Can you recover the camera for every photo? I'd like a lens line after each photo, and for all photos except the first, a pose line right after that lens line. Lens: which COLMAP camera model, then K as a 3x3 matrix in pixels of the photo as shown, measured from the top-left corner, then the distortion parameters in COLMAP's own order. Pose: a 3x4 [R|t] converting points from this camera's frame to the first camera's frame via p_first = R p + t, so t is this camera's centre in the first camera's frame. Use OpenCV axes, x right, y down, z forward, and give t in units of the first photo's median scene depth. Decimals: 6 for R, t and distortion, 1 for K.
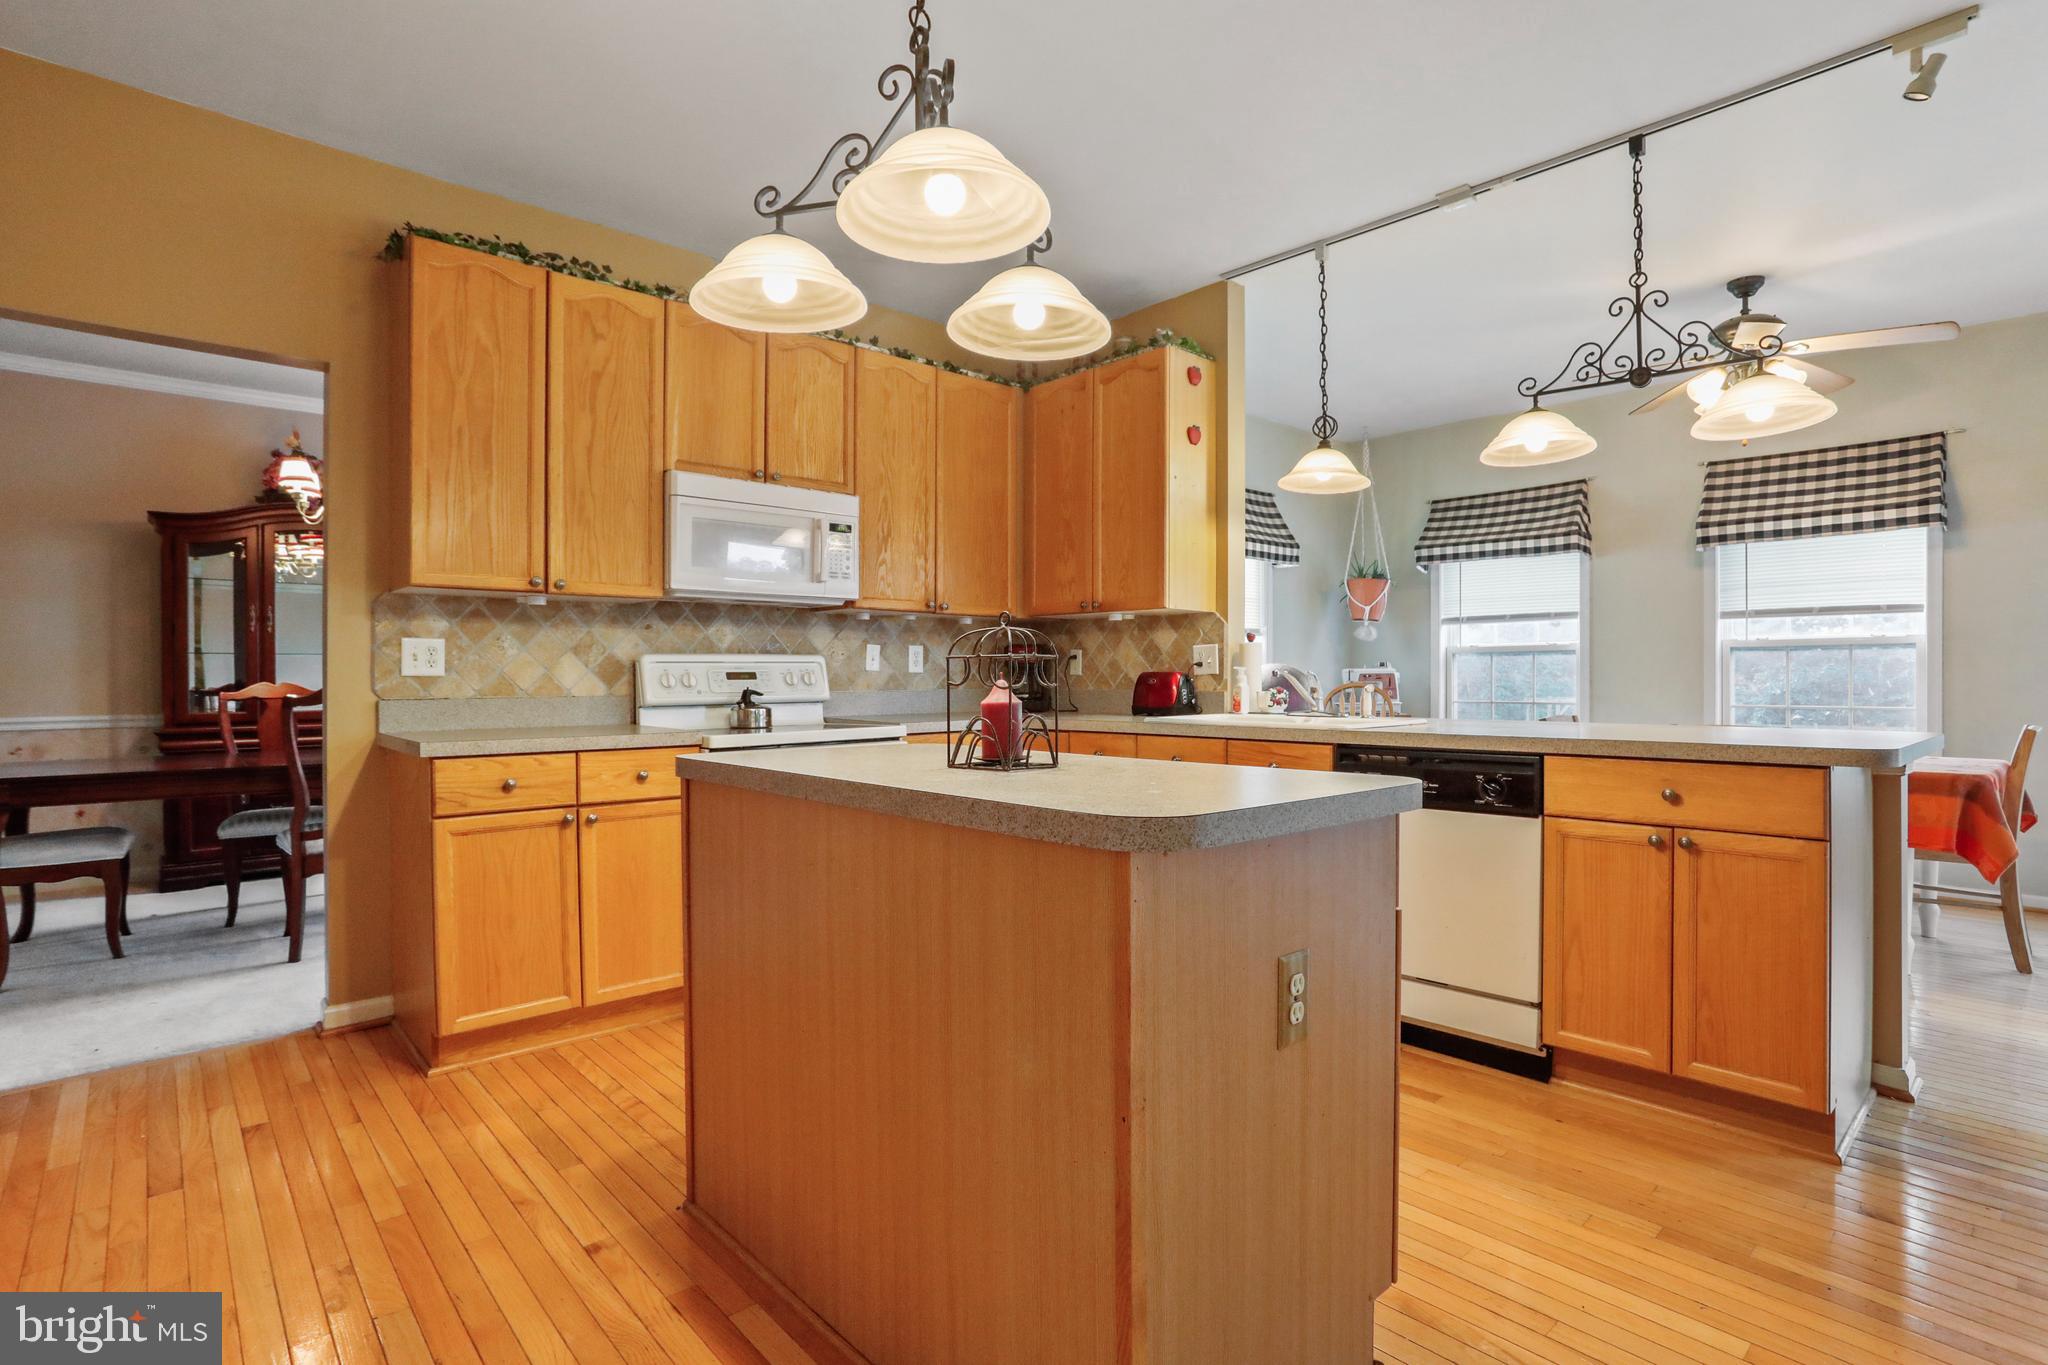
lens RADIAL K [[986.0, 0, 1037.7], [0, 986.0, 675.8], [0, 0, 1]] dist [-0.038821, 0.007332]
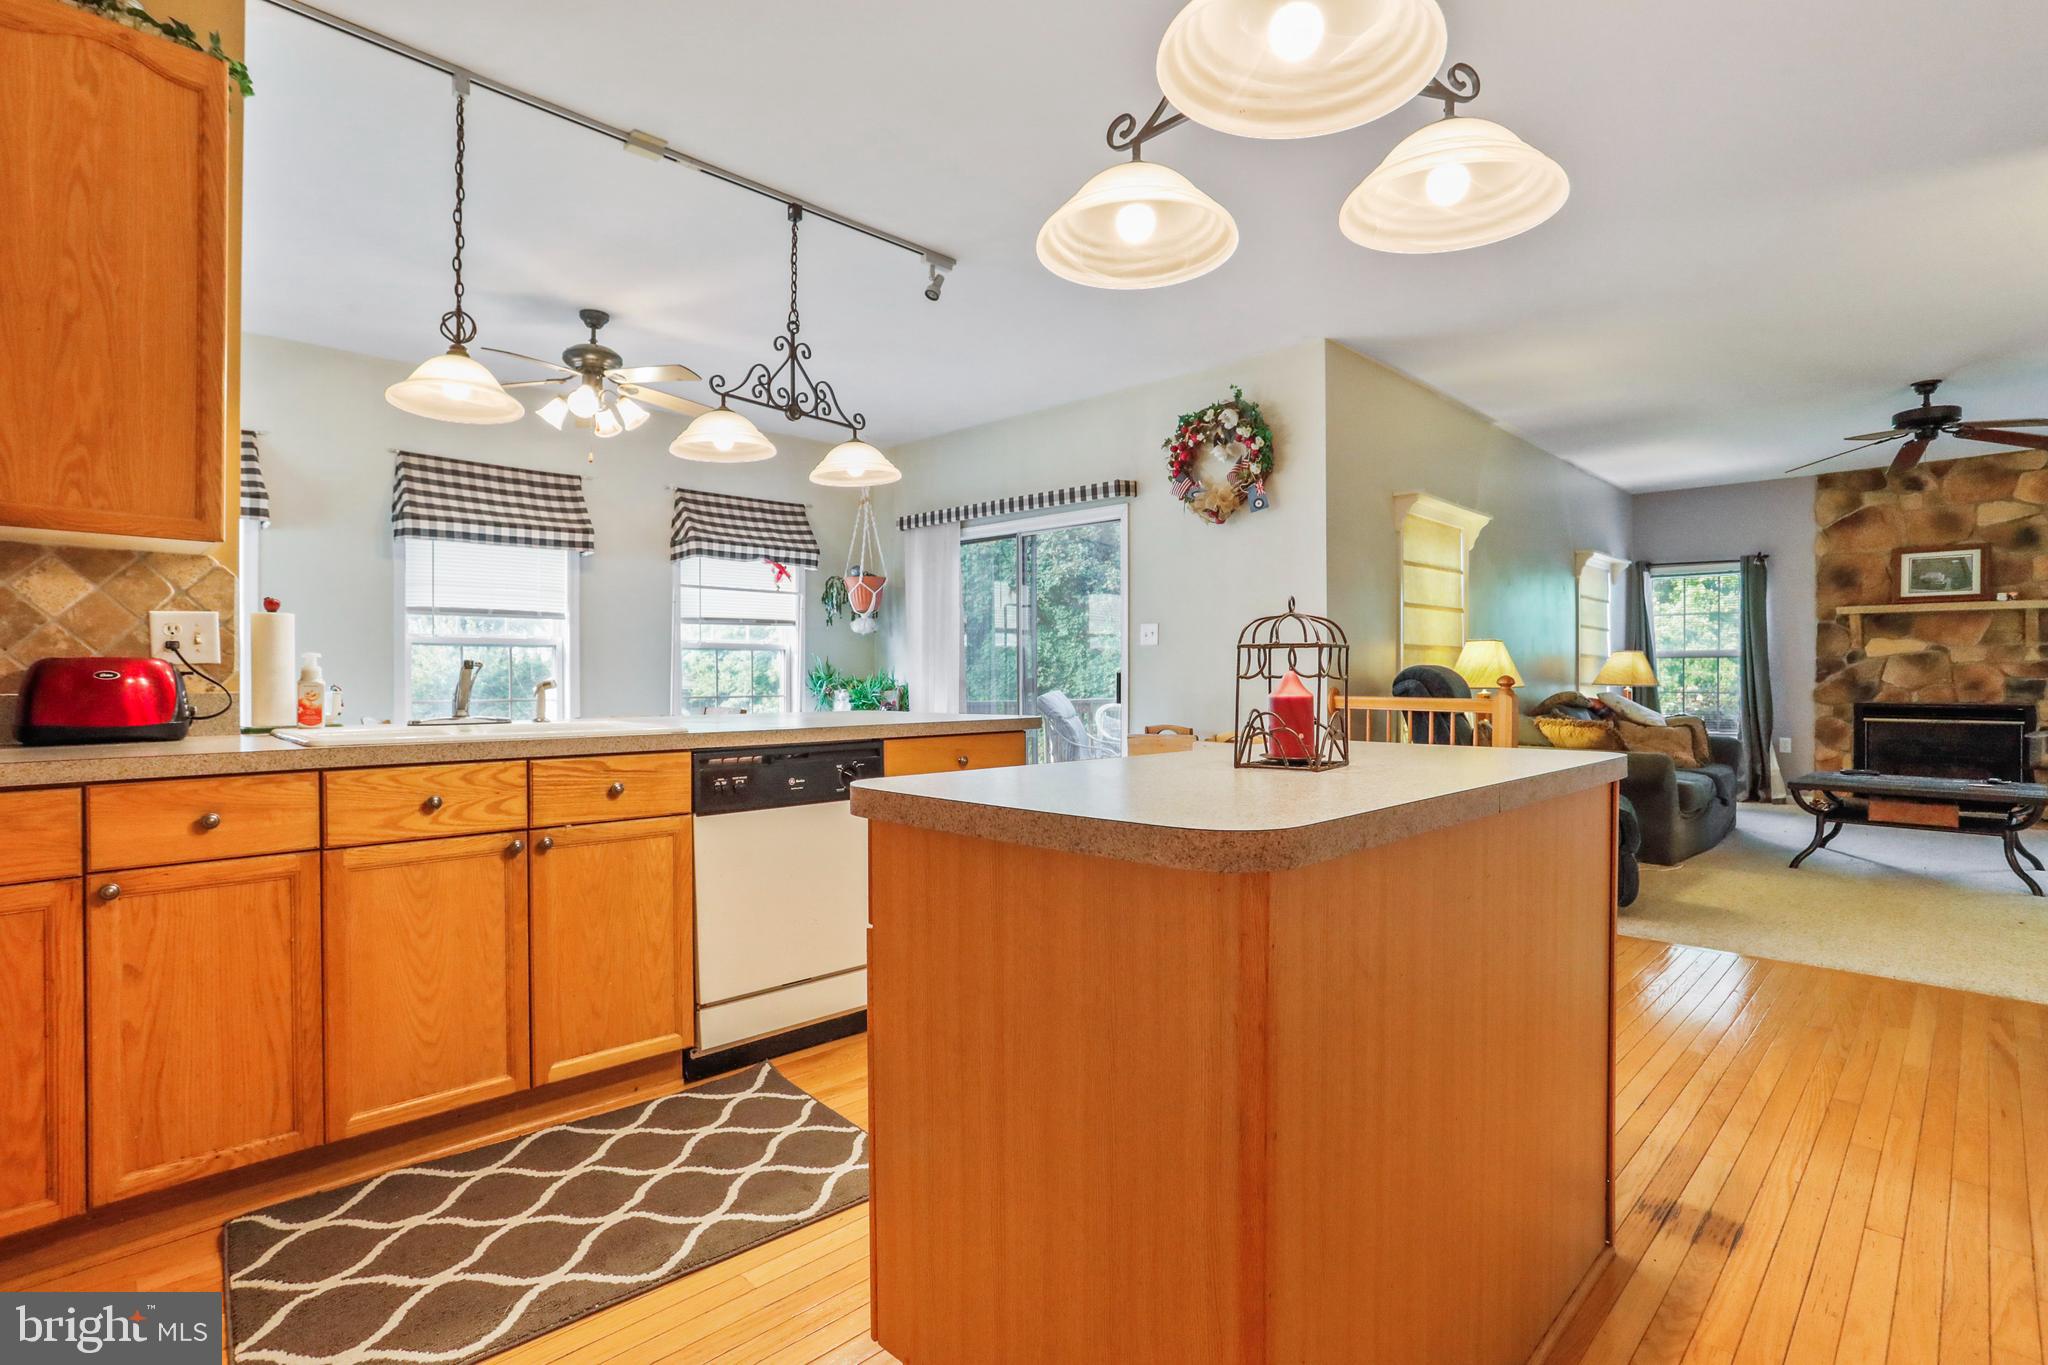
lens RADIAL K [[986.0, 0, 1037.7], [0, 986.0, 675.8], [0, 0, 1]] dist [-0.038821, 0.007332]
pose [[-0.043819, 0.001663, 0.999038, -0.400888], [-0.003244, 0.999993, -0.001807, 0.004717], [-0.999034, -0.003320, -0.043813, 0.545066]]
